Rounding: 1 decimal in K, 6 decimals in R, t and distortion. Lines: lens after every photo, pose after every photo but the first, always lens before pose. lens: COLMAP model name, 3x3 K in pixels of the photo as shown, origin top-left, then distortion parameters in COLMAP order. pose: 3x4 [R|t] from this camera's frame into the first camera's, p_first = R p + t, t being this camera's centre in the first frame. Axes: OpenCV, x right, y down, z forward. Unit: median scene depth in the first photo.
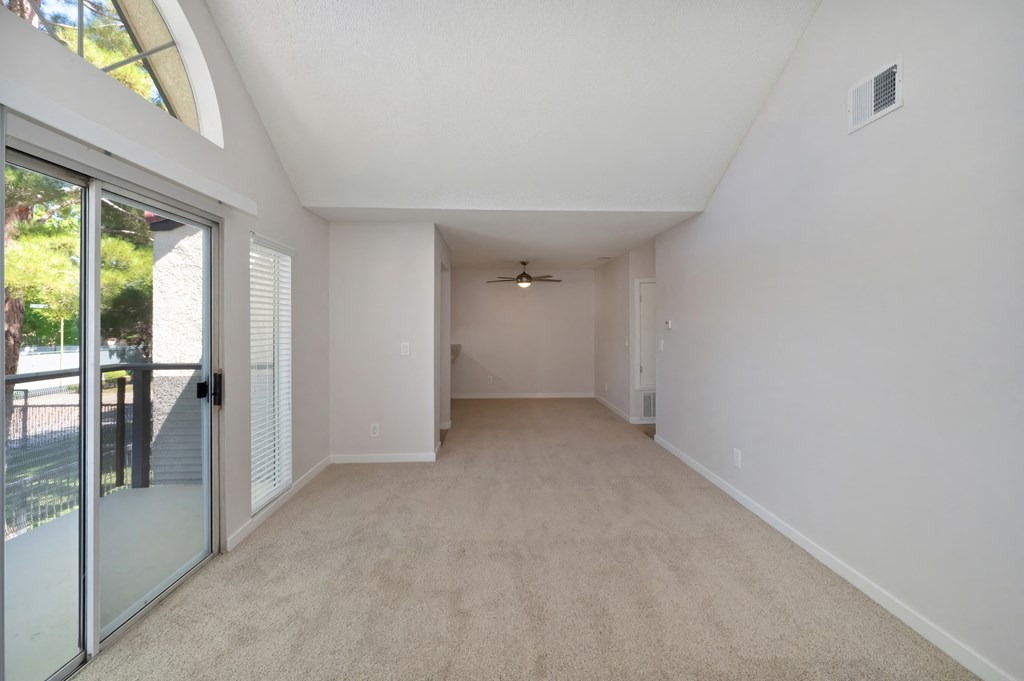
lens RADIAL K [[413.2, 0, 512.7], [0, 413.2, 319.3], [0, 0, 1]] dist [-0.001675, 0.000048]
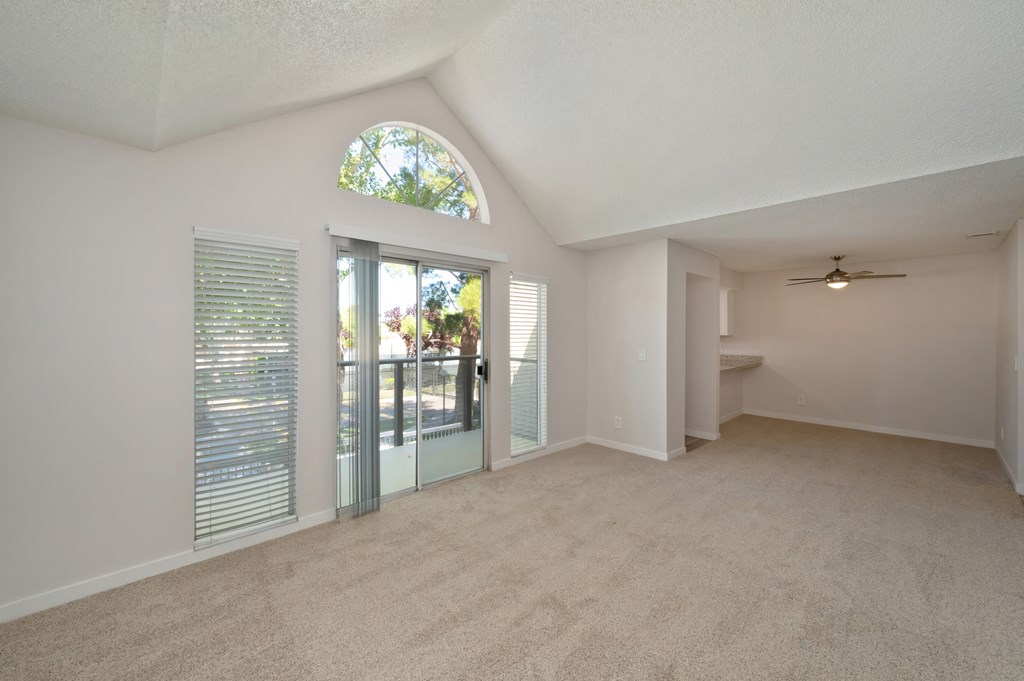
lens RADIAL K [[408.7, 0, 506.8], [0, 408.7, 326.1], [0, 0, 1]] dist [0.000386, 0.000123]
pose [[0.643501, -0.005687, -0.765424, 0.524747], [0.001155, 0.999978, -0.006458, 0.000172], [0.765444, 0.003272, 0.643494, 0.003621]]
